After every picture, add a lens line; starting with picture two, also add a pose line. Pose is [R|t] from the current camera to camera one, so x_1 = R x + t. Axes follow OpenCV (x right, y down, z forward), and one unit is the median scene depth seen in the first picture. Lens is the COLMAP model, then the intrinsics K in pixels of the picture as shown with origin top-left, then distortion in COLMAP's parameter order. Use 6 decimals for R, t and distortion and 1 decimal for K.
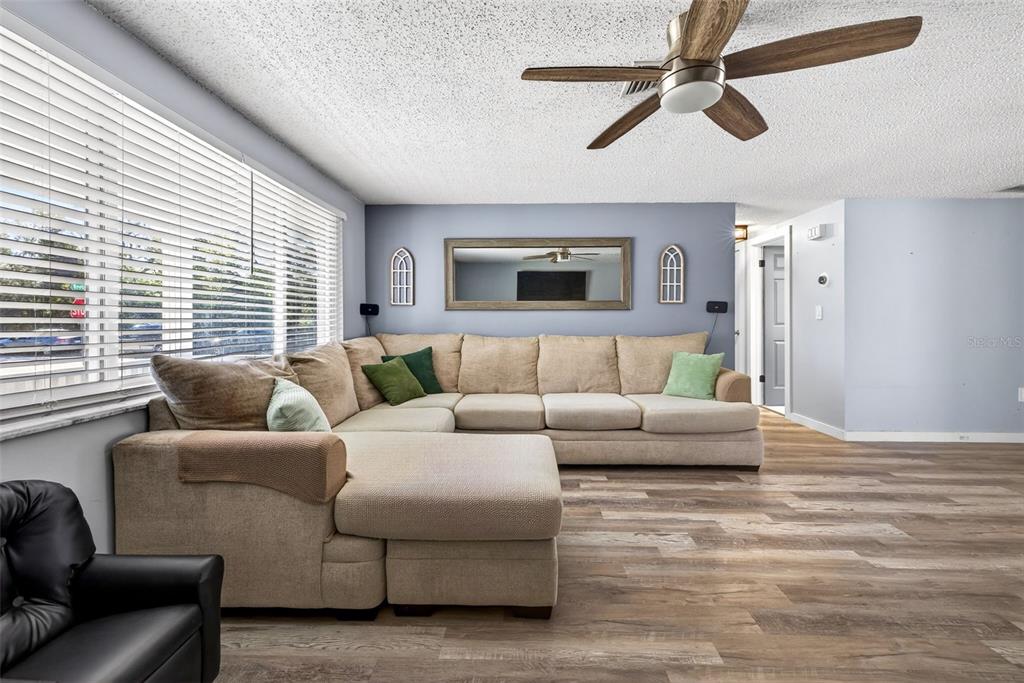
lens RADIAL K [[439.5, 0, 509.6], [0, 439.5, 321.7], [0, 0, 1]] dist [0.005339, -0.000570]
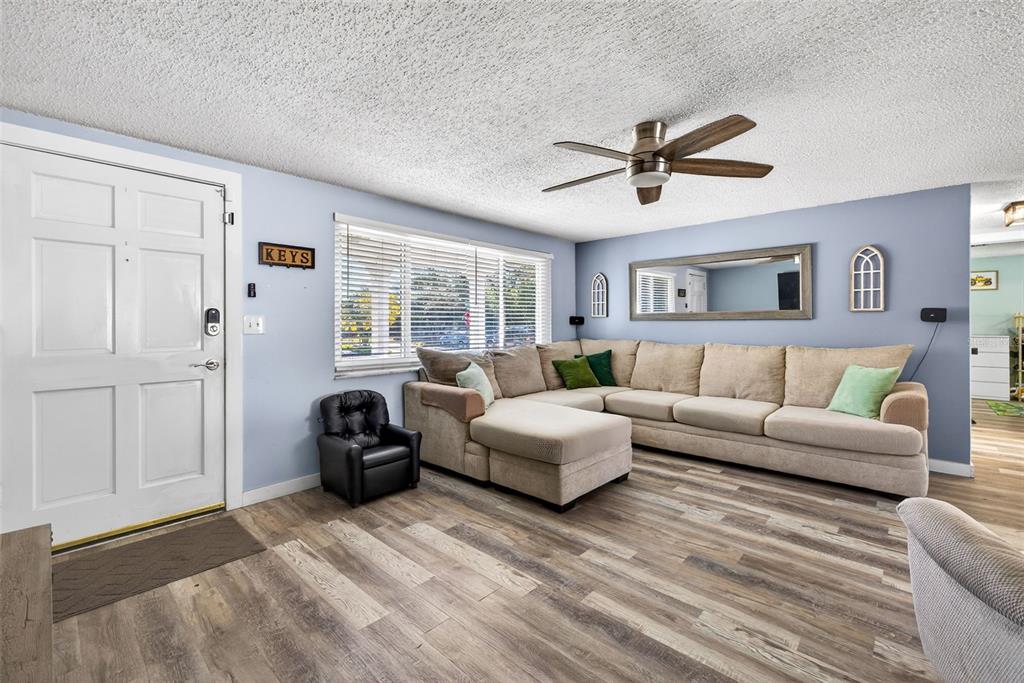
lens RADIAL K [[439.5, 0, 509.6], [0, 439.5, 321.7], [0, 0, 1]] dist [0.005339, -0.000570]
pose [[0.752651, -0.005527, -0.658397, 0.649409], [0.000654, 0.999971, -0.007646, -0.022620], [0.658419, 0.005324, 0.752632, -0.237455]]
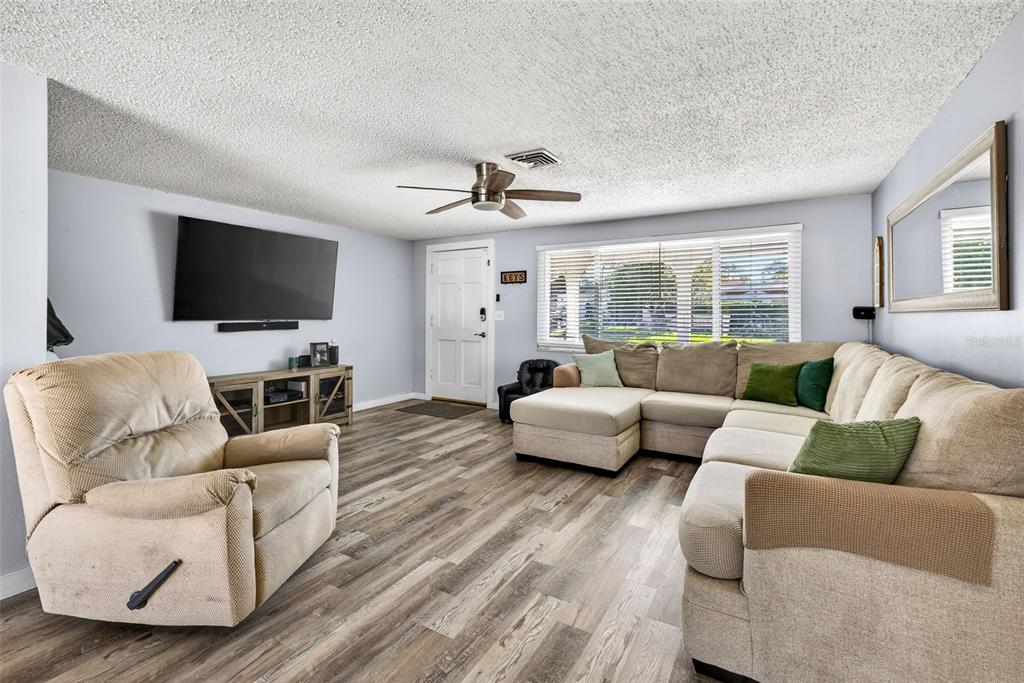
lens RADIAL K [[448.8, 0, 514.3], [0, 448.8, 306.2], [0, 0, 1]] dist [0.000420, -0.000083]
pose [[-0.480131, -0.018314, -0.877006, 1.301093], [-0.005512, 0.999825, -0.017860, -0.032977], [0.877180, -0.003741, -0.480148, 1.292295]]
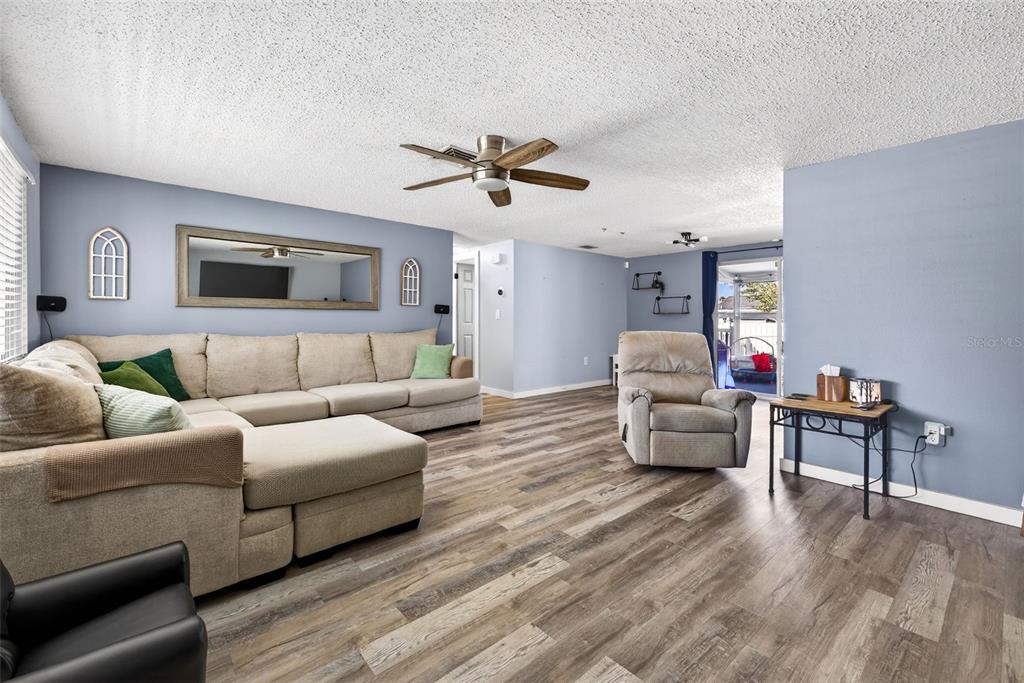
lens RADIAL K [[441.9, 0, 521.1], [0, 441.9, 317.9], [0, 0, 1]] dist [0.010119, -0.000112]
pose [[0.722627, 0.005192, 0.691219, -0.416290], [-0.001326, 0.999980, -0.006125, 0.000100], [-0.691237, 0.003509, 0.722620, -0.174613]]
